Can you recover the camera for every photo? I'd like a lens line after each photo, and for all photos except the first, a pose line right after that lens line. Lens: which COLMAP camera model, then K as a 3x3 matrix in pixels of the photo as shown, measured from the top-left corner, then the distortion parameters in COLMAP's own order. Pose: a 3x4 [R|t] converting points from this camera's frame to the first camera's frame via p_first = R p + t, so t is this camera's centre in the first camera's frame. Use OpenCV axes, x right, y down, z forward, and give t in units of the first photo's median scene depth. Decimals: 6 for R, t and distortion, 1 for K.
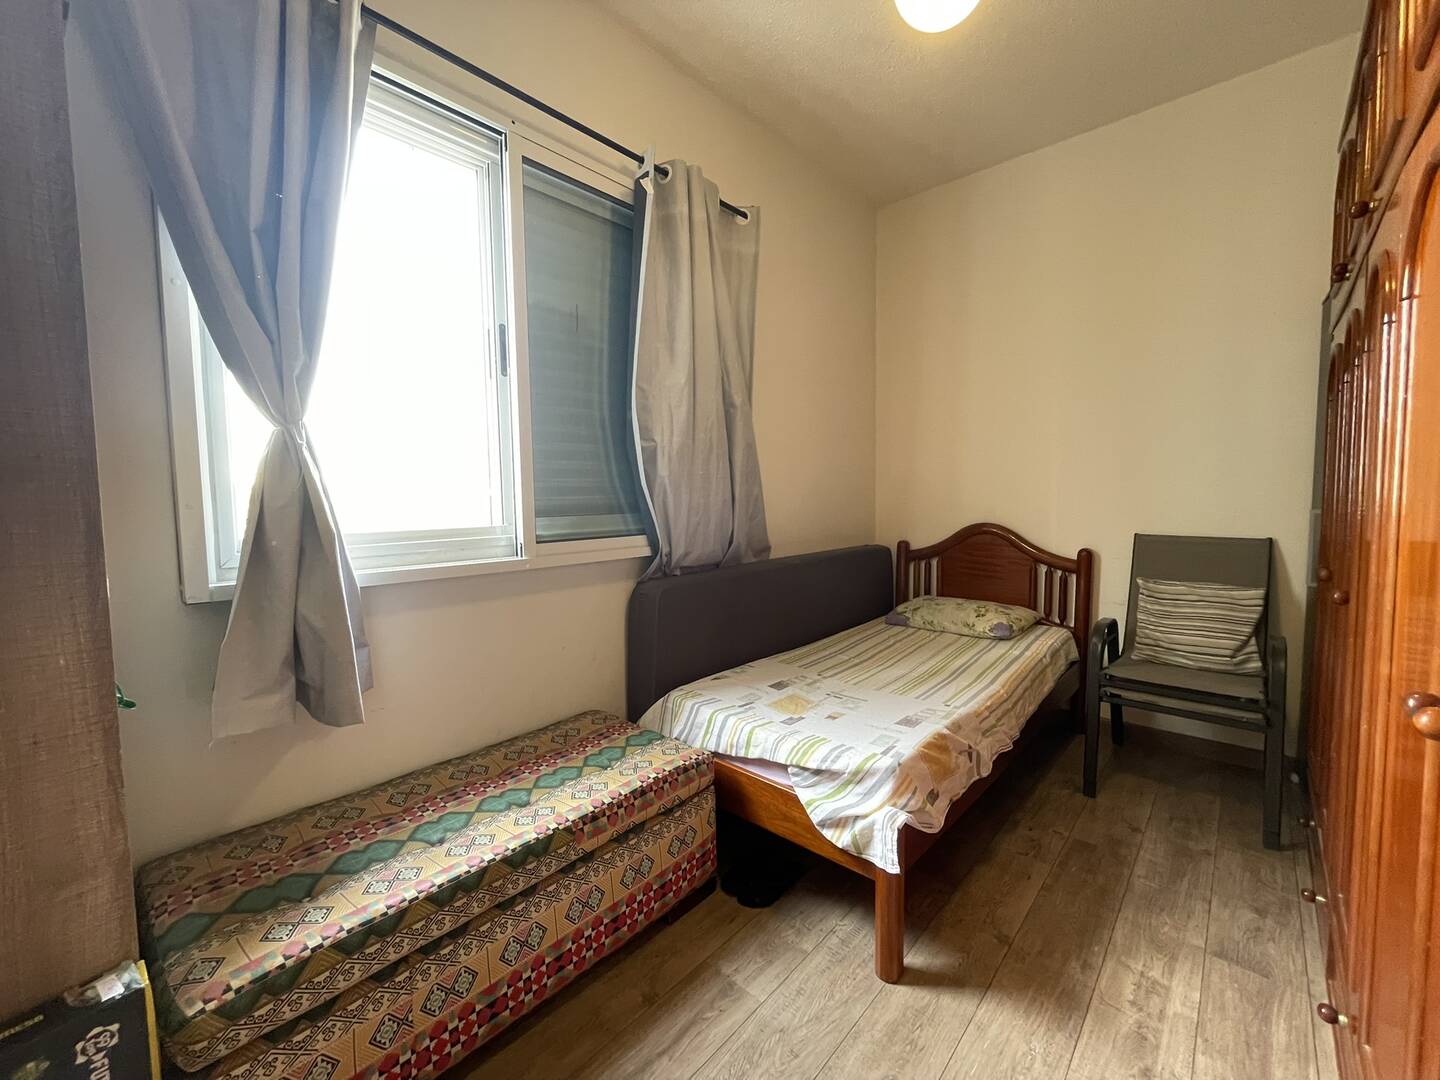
lens RADIAL K [[580.5, 0, 719.3], [0, 580.5, 537.5], [0, 0, 1]] dist [-0.005030, 0.000952]
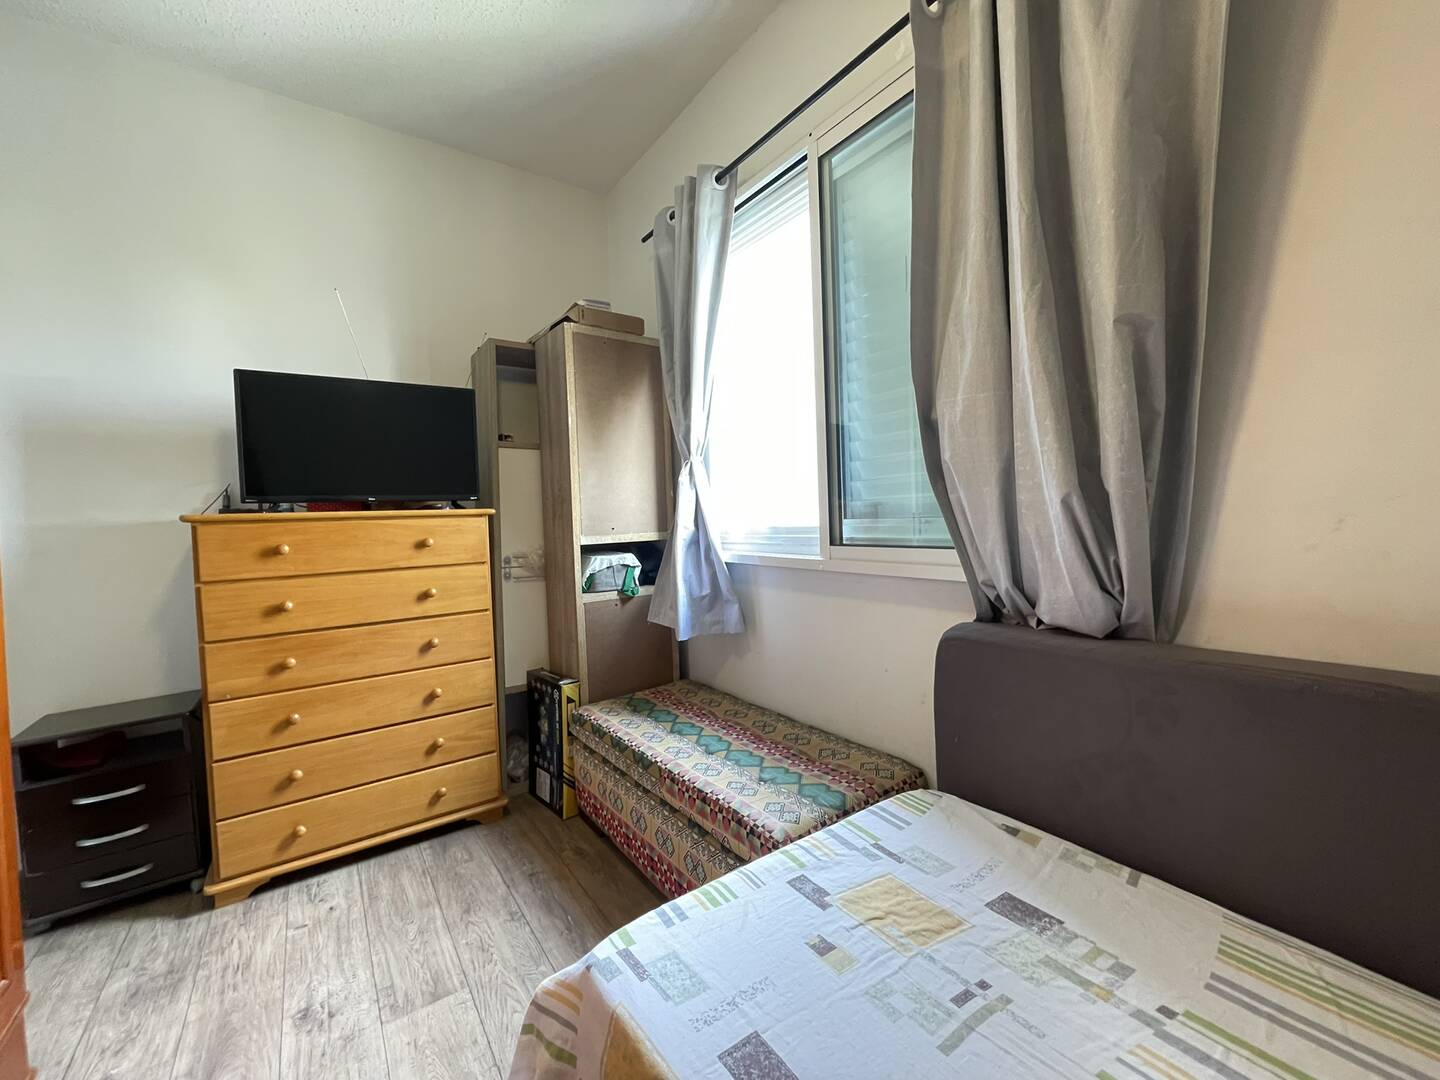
lens RADIAL K [[580.5, 0, 715.9], [0, 580.5, 529.9], [0, 0, 1]] dist [-0.005030, 0.000952]
pose [[-0.206802, 0.048213, -0.977194, 0.704671], [-0.034785, 0.997791, 0.056591, -0.067394], [0.977764, 0.045694, -0.204668, 1.044272]]
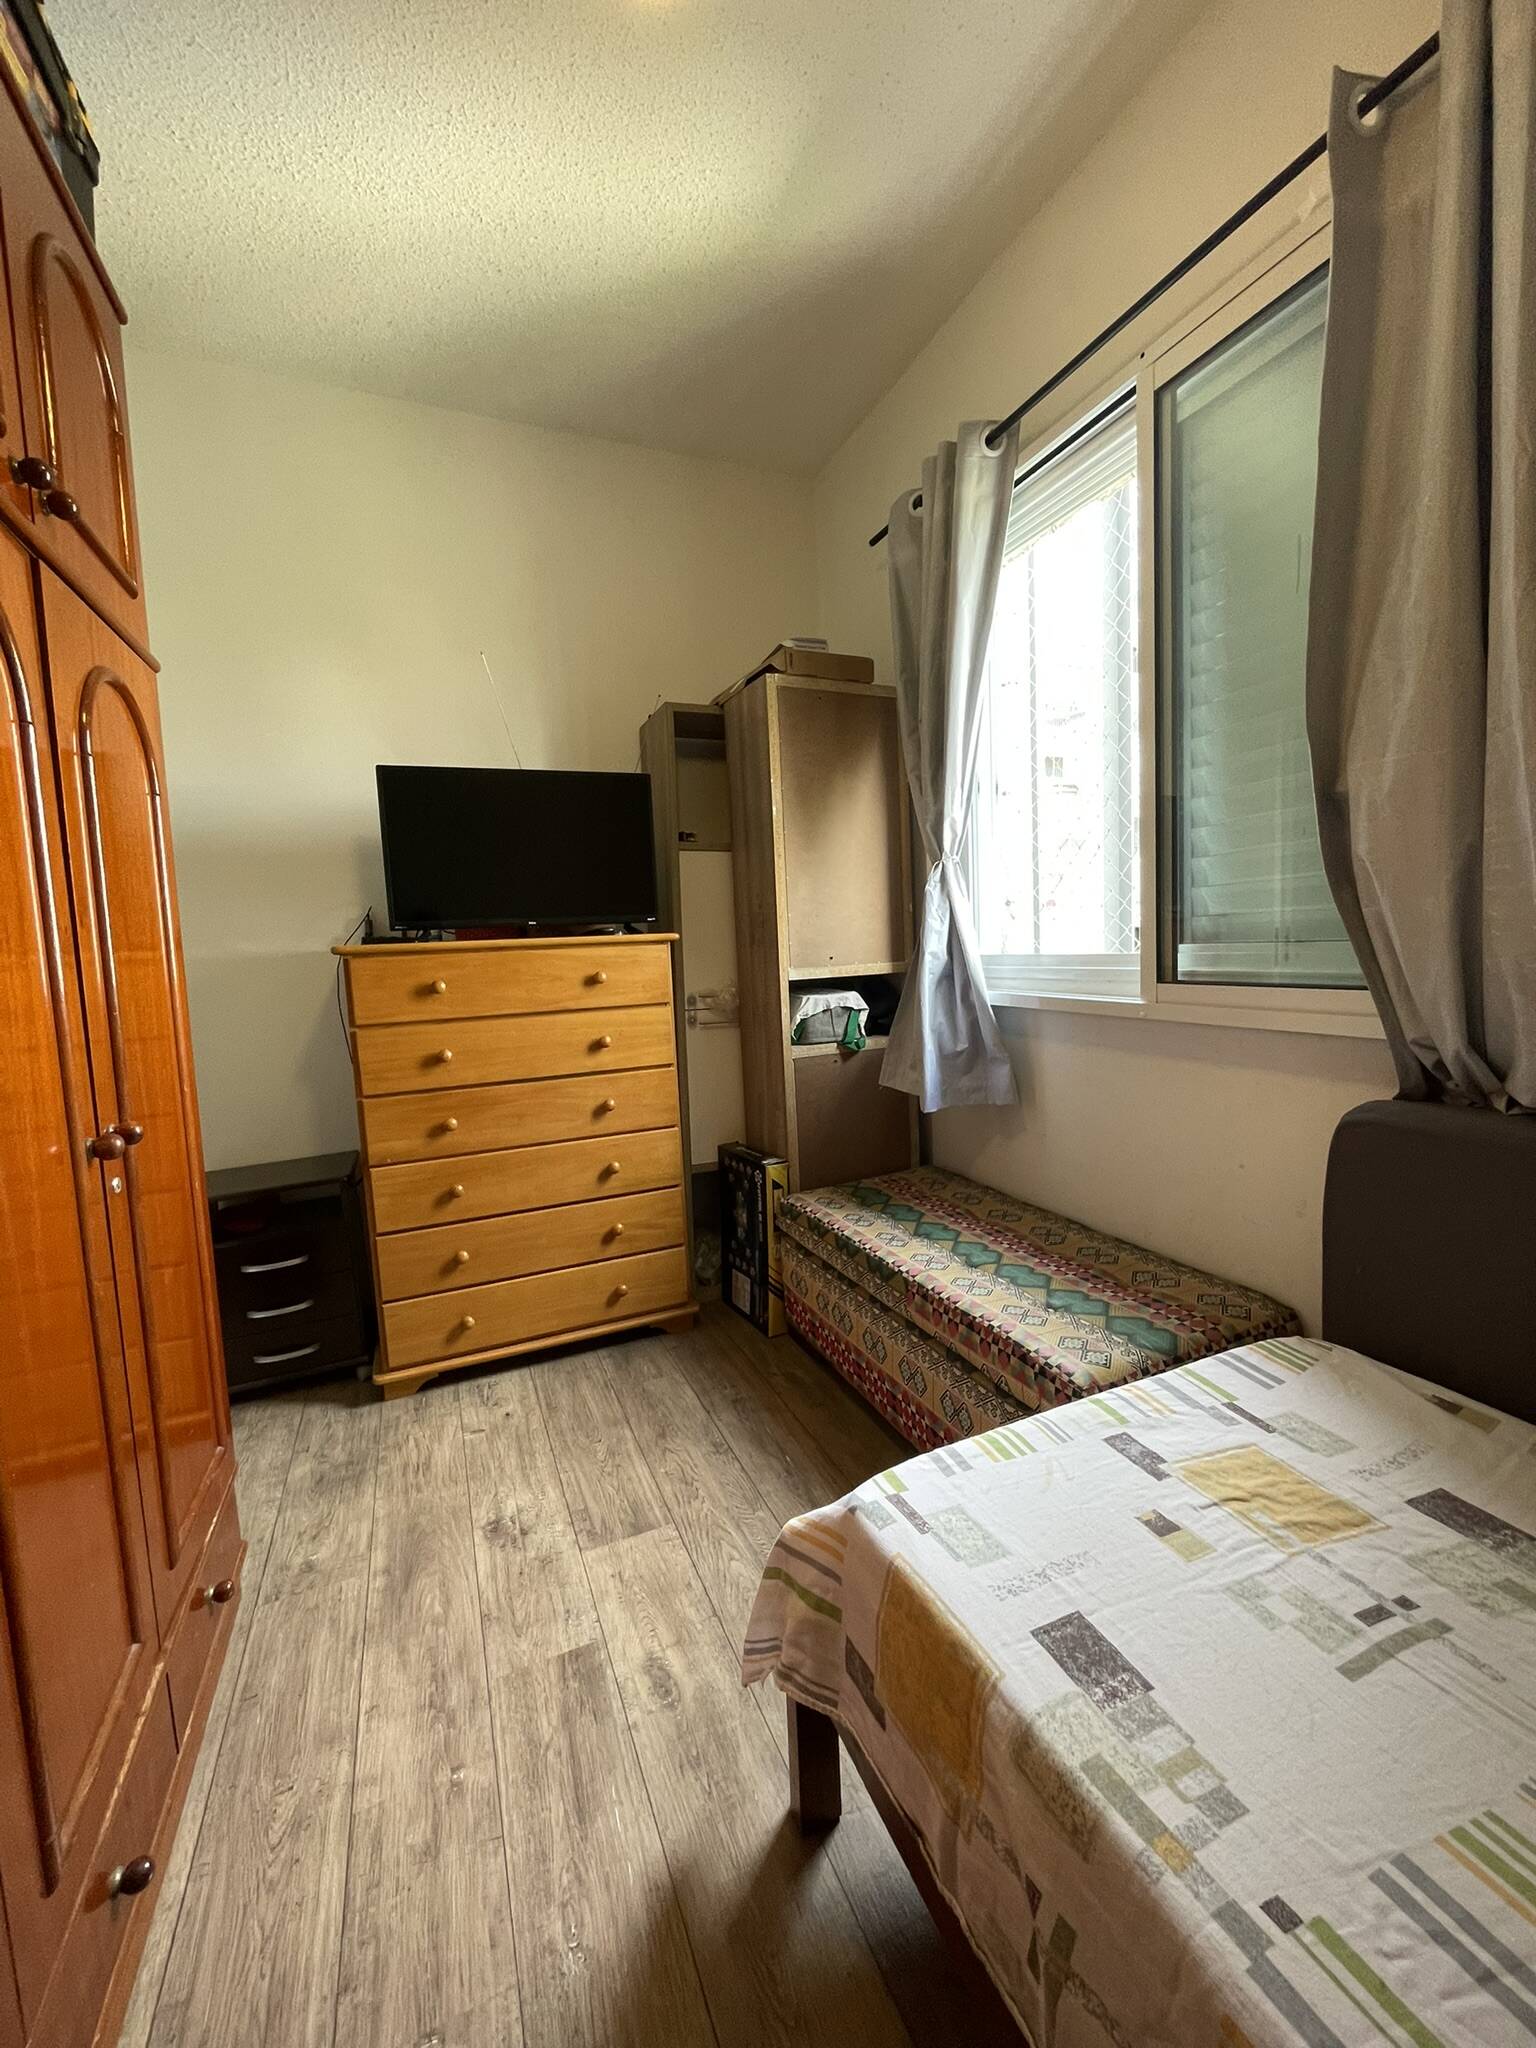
lens RADIAL K [[825.5, 0, 772.6], [0, 825.5, 1016.1], [0, 0, 1]] dist [-0.005030, 0.000952]
pose [[-0.402064, 0.118883, -0.907861, 0.760988], [-0.016024, 0.990469, 0.136797, -0.078268], [0.915471, 0.069549, -0.396327, 1.005779]]
